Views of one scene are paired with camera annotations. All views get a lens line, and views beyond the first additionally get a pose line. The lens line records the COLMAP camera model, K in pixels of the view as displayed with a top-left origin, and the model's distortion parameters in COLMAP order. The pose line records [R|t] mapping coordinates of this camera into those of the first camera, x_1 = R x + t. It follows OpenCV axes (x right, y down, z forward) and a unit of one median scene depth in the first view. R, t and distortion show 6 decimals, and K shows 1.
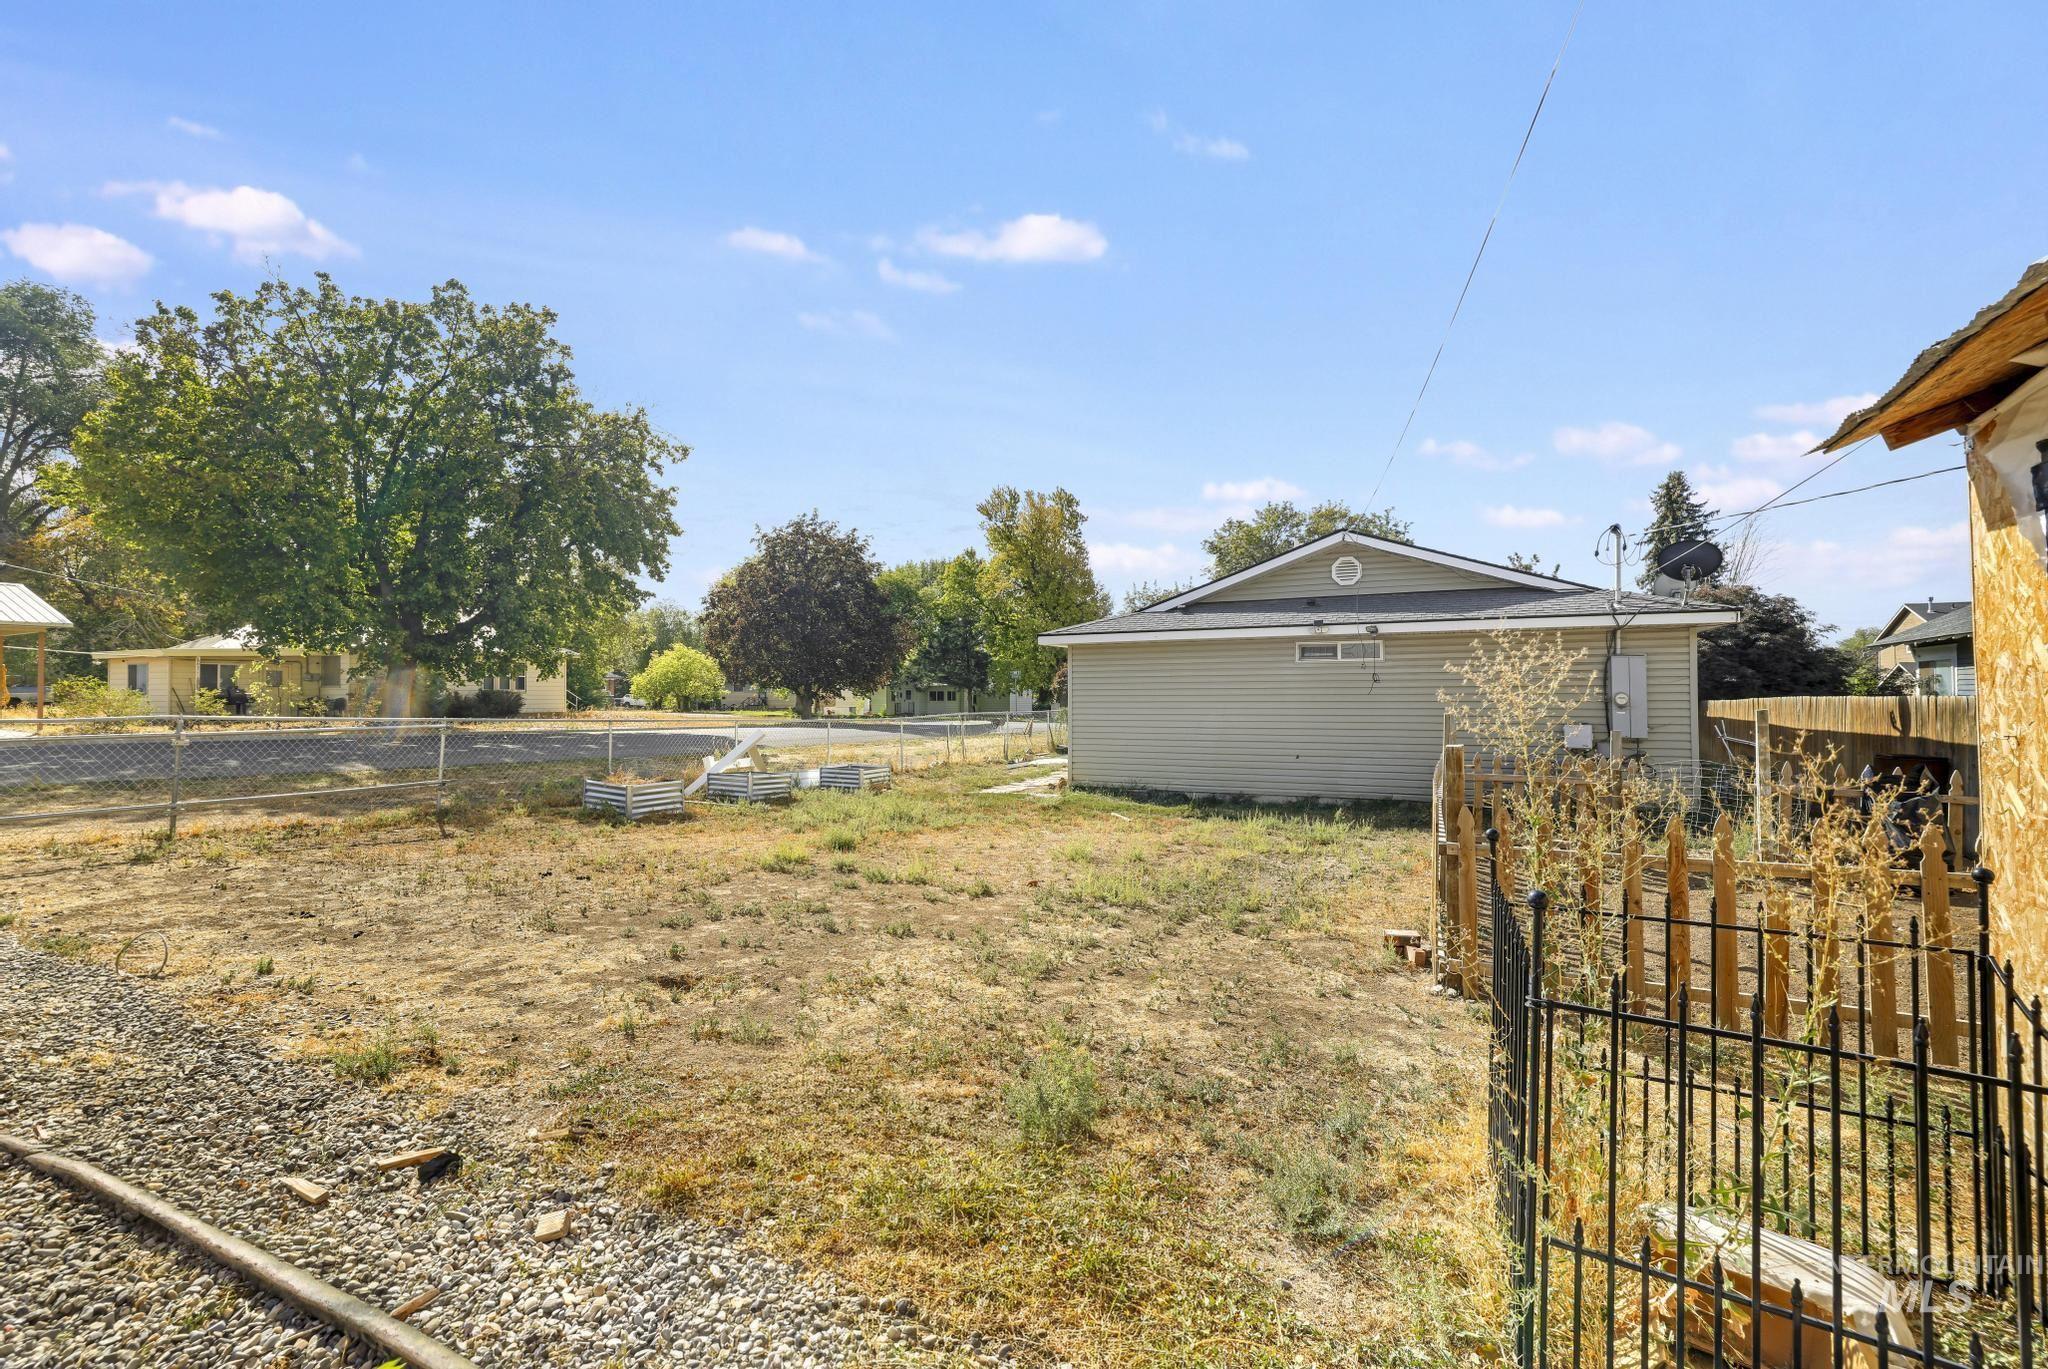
lens RADIAL K [[955.7, 0, 991.0], [0, 955.7, 699.7], [0, 0, 1]] dist [-0.052662, 0.024362]
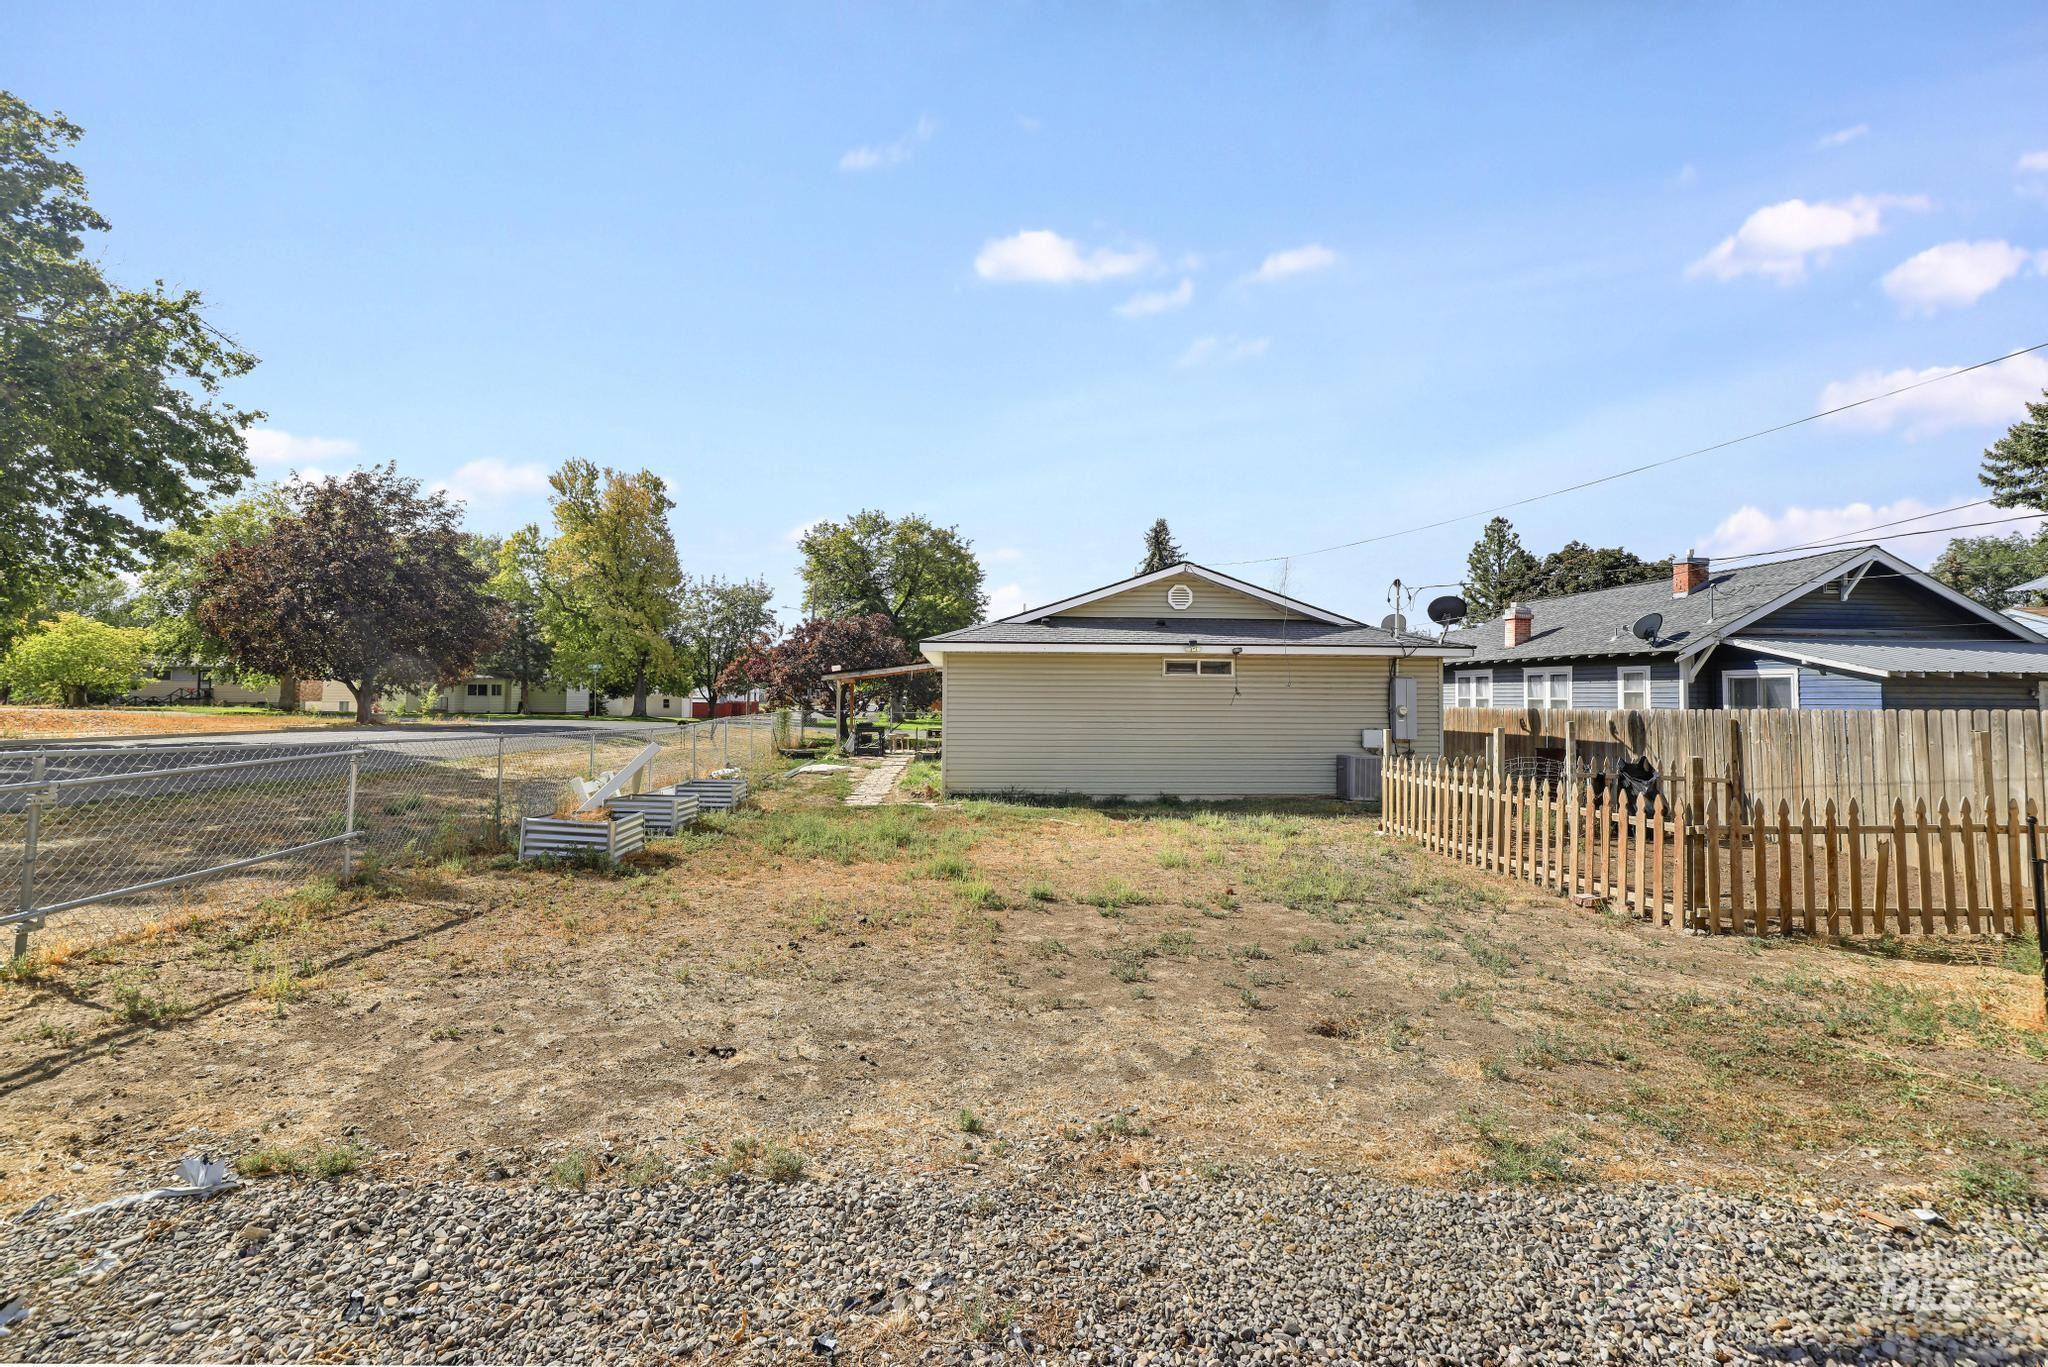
lens RADIAL K [[937.1, 0, 1032.1], [0, 937.1, 670.4], [0, 0, 1]] dist [-0.053371, 0.022059]
pose [[0.838485, 0.022573, 0.544457, -0.146056], [-0.008883, 0.999575, -0.027762, -0.004780], [-0.544853, 0.018441, 0.838329, 0.052075]]
